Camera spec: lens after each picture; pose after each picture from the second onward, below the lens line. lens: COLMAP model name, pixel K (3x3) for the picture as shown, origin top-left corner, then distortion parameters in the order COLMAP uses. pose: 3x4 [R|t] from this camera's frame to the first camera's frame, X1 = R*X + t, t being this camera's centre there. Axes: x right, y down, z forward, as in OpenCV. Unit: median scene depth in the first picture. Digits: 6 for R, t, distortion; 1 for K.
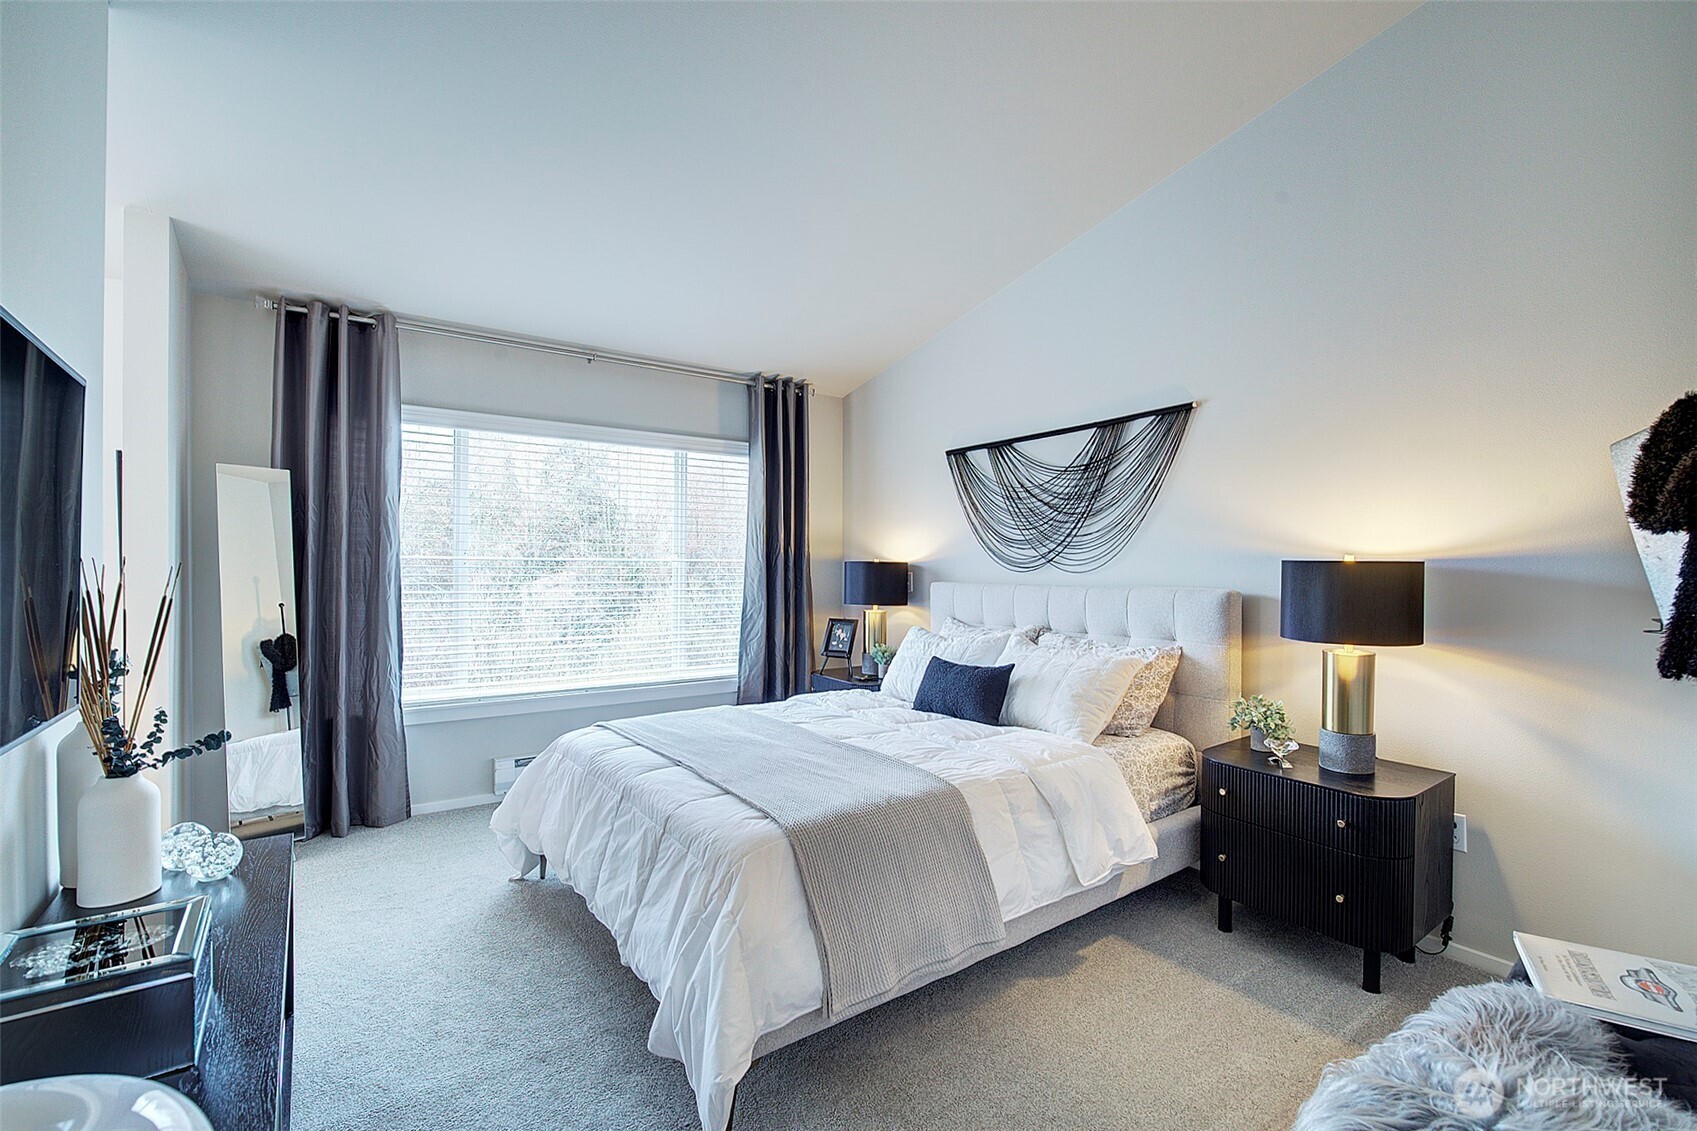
lens RADIAL K [[740.8, 0, 848.5], [0, 740.8, 565.5], [0, 0, 1]] dist [-0.000812, -0.000062]
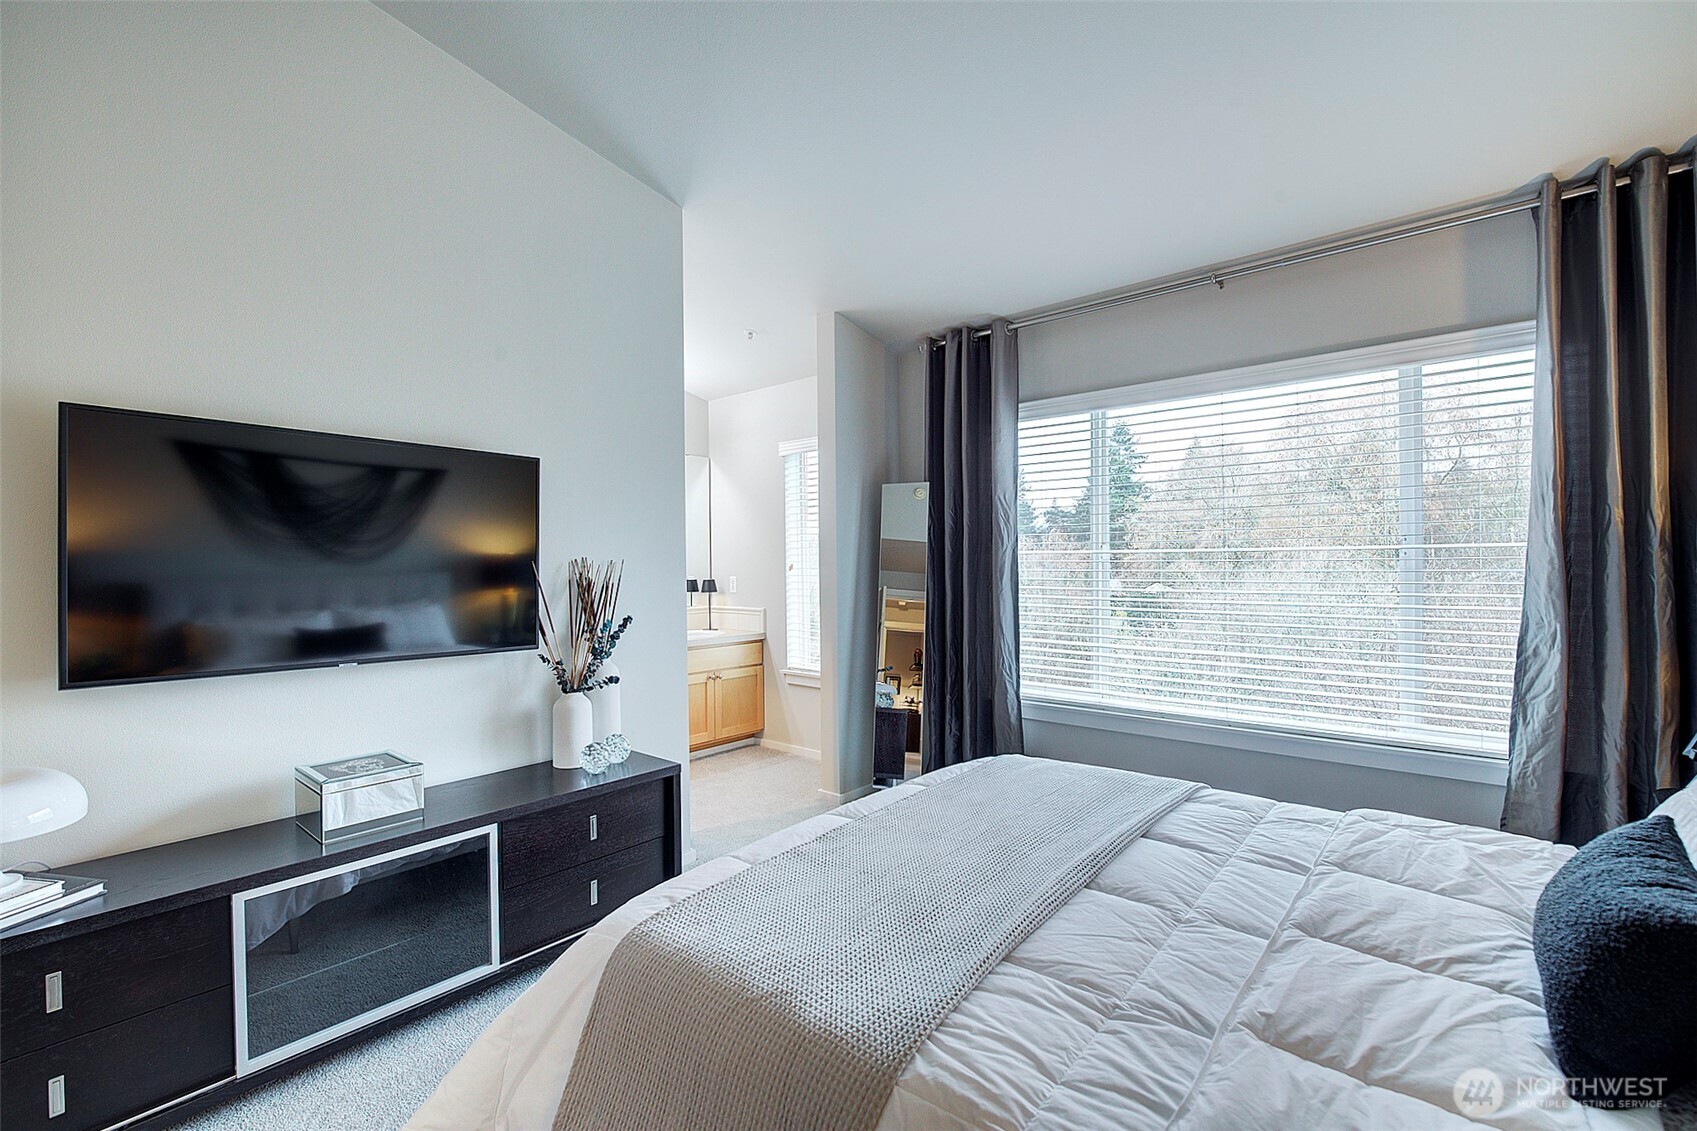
lens RADIAL K [[772.1, 0, 847.2], [0, 772.1, 555.5], [0, 0, 1]] dist [0.001061, 0.000179]
pose [[0.222193, 0.000066, -0.975003, 0.348546], [0.029484, 0.999542, 0.006786, -0.020146], [0.974557, -0.030255, 0.222089, 0.481191]]
